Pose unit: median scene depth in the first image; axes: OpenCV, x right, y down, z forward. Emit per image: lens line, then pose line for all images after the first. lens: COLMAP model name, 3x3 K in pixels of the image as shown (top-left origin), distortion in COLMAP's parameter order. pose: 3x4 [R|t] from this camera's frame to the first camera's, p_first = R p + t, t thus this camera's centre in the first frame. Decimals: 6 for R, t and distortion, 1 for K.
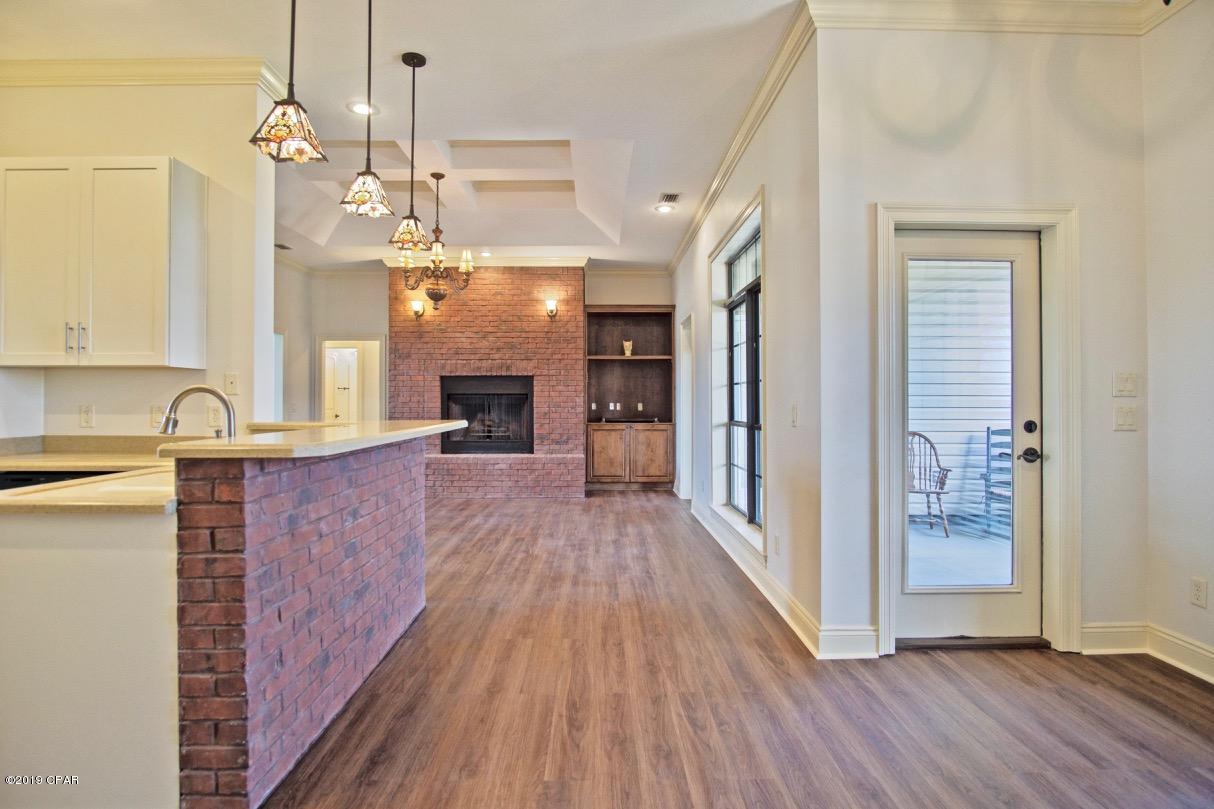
lens RADIAL K [[654.7, 0, 606.6], [0, 654.7, 394.1], [0, 0, 1]] dist [-0.026970, 0.000449]
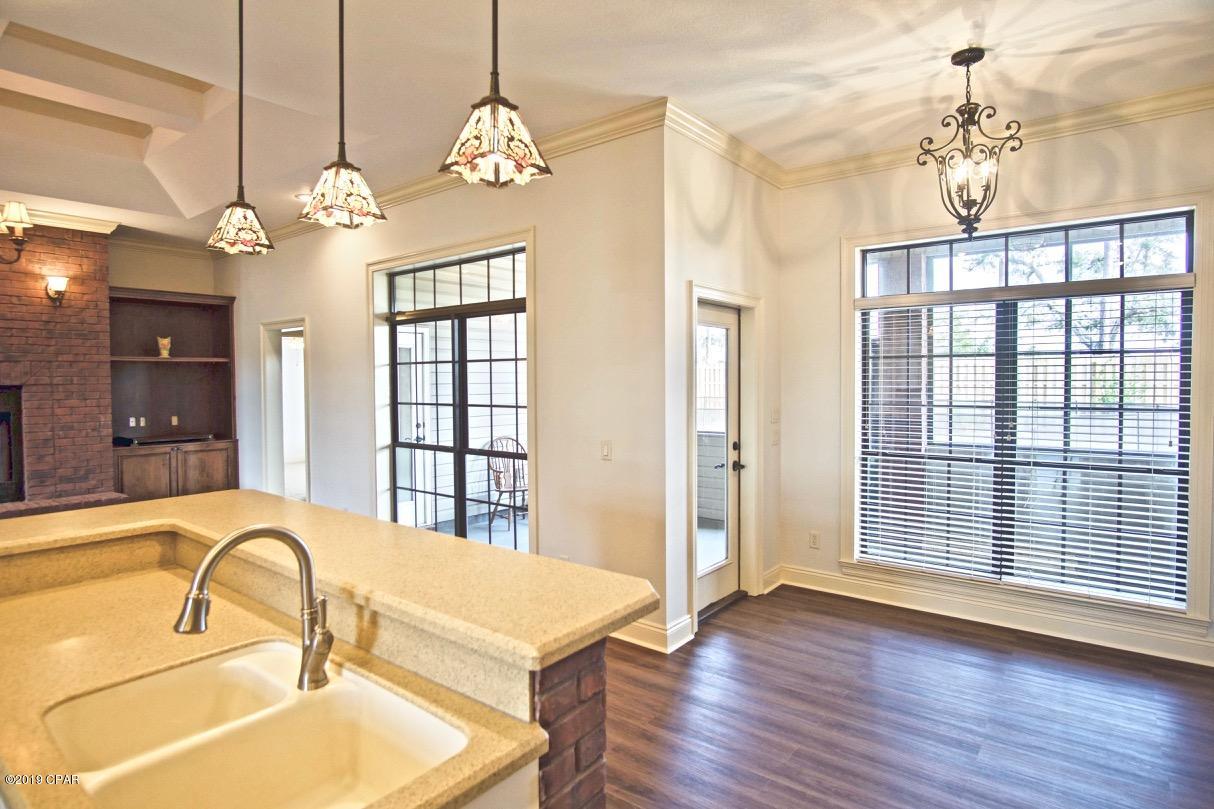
lens RADIAL K [[654.7, 0, 606.6], [0, 654.7, 394.1], [0, 0, 1]] dist [-0.026970, 0.000449]
pose [[0.630054, -0.022190, 0.776235, -0.246366], [-0.002566, 0.999527, 0.030656, -0.041243], [-0.776547, -0.021307, 0.629698, 0.119406]]
